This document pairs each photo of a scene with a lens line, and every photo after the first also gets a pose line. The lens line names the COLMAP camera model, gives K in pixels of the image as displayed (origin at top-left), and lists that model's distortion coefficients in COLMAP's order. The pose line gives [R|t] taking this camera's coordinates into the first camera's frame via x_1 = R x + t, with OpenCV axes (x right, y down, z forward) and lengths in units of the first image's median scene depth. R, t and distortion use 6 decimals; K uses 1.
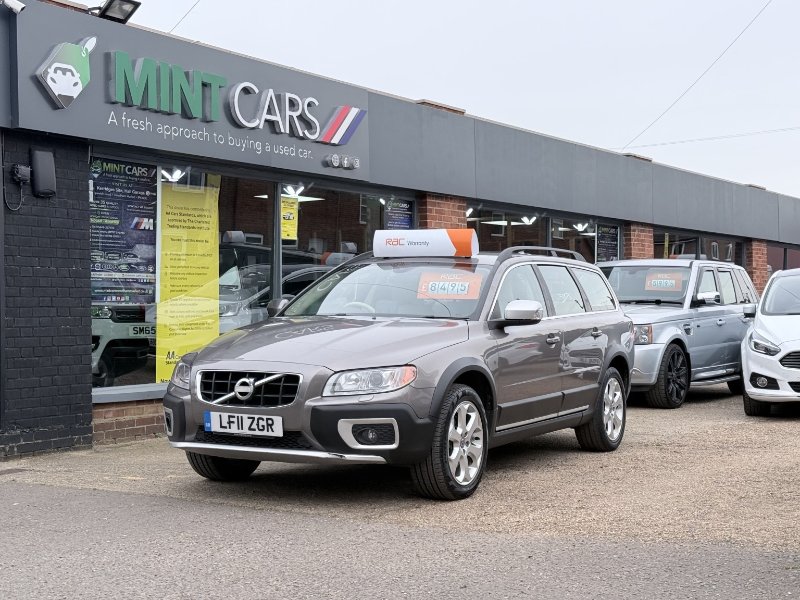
lens RADIAL K [[1192.7, 0, 402.4], [0, 1192.7, 304.0], [0, 0, 1]] dist [0.116384, 0.067806]
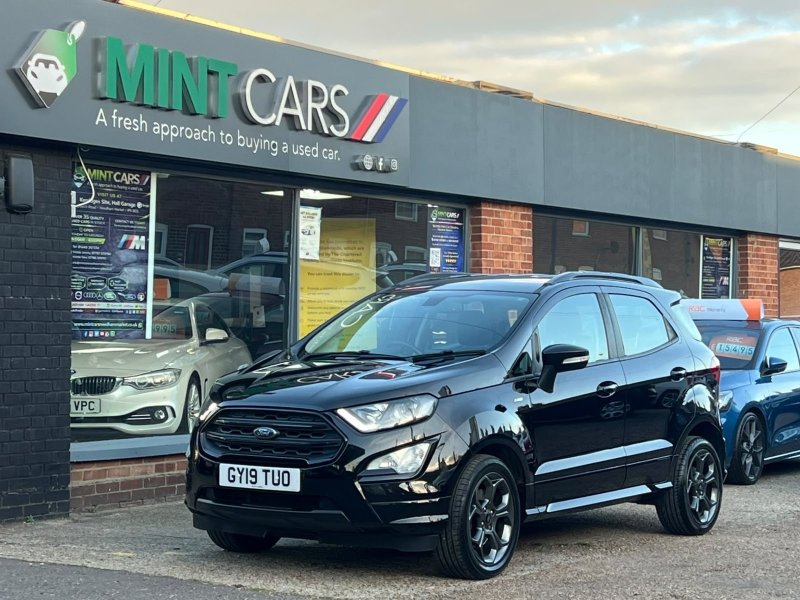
lens RADIAL K [[1653.9, 0, 424.3], [0, 1653.9, 296.5], [0, 0, 1]] dist [0.176969, -0.232400]
pose [[0.999761, 0.014173, -0.016668, 0.002010], [-0.014383, 0.999818, -0.012523, -0.018433], [0.016487, 0.012759, 0.999783, -0.130447]]
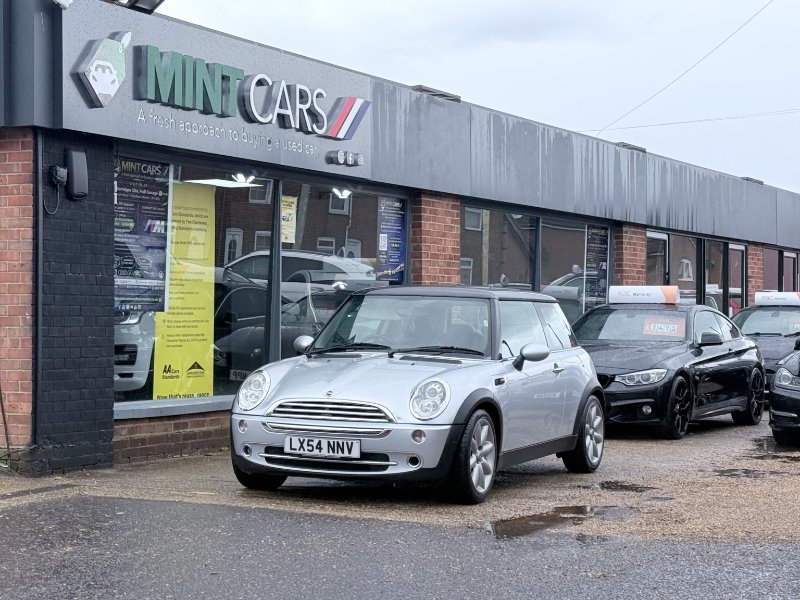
lens RADIAL K [[1653.9, 0, 424.3], [0, 1653.9, 296.5], [0, 0, 1]] dist [0.176969, -0.232400]
pose [[0.992847, 0.017518, 0.118105, -0.160388], [-0.016777, 0.999833, -0.007262, -0.007025], [-0.118213, 0.005228, 0.992975, -0.293664]]
